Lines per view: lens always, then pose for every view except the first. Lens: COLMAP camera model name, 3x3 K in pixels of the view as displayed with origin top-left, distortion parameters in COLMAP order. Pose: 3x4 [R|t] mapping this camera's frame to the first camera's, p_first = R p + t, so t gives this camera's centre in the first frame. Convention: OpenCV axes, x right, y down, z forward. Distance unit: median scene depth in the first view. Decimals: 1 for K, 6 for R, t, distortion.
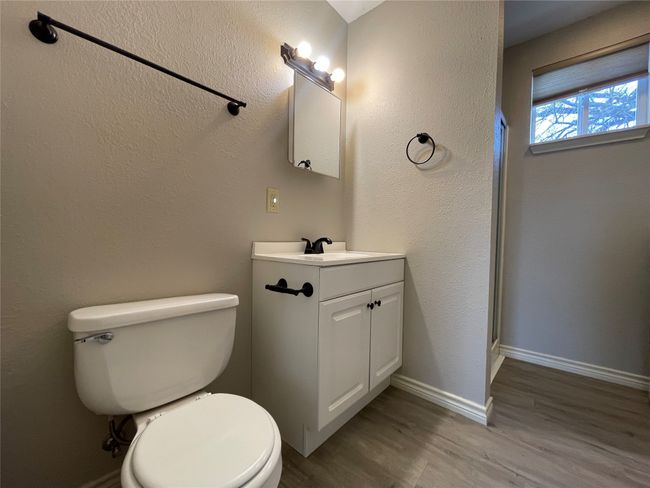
lens RADIAL K [[266.7, 0, 323.3], [0, 266.7, 243.8], [0, 0, 1]] dist [-0.003405, -0.000134]
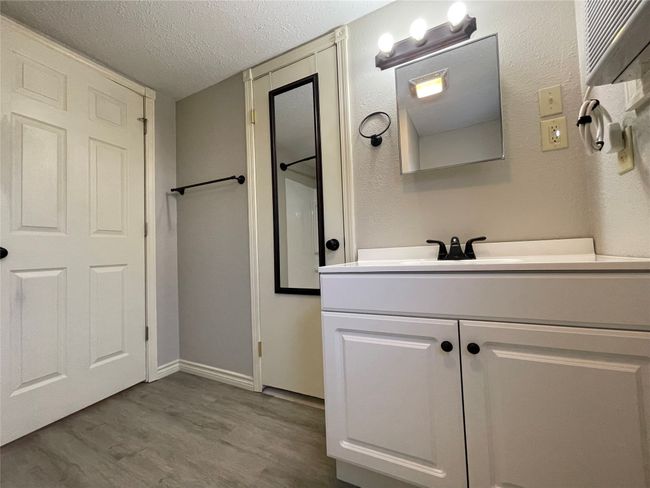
lens RADIAL K [[266.7, 0, 323.3], [0, 266.7, 243.8], [0, 0, 1]] dist [-0.003405, -0.000134]
pose [[0.284544, -0.065616, -0.956415, 0.567301], [0.035373, 0.997694, -0.057924, 0.024341], [0.958010, -0.017349, 0.286209, 0.472617]]
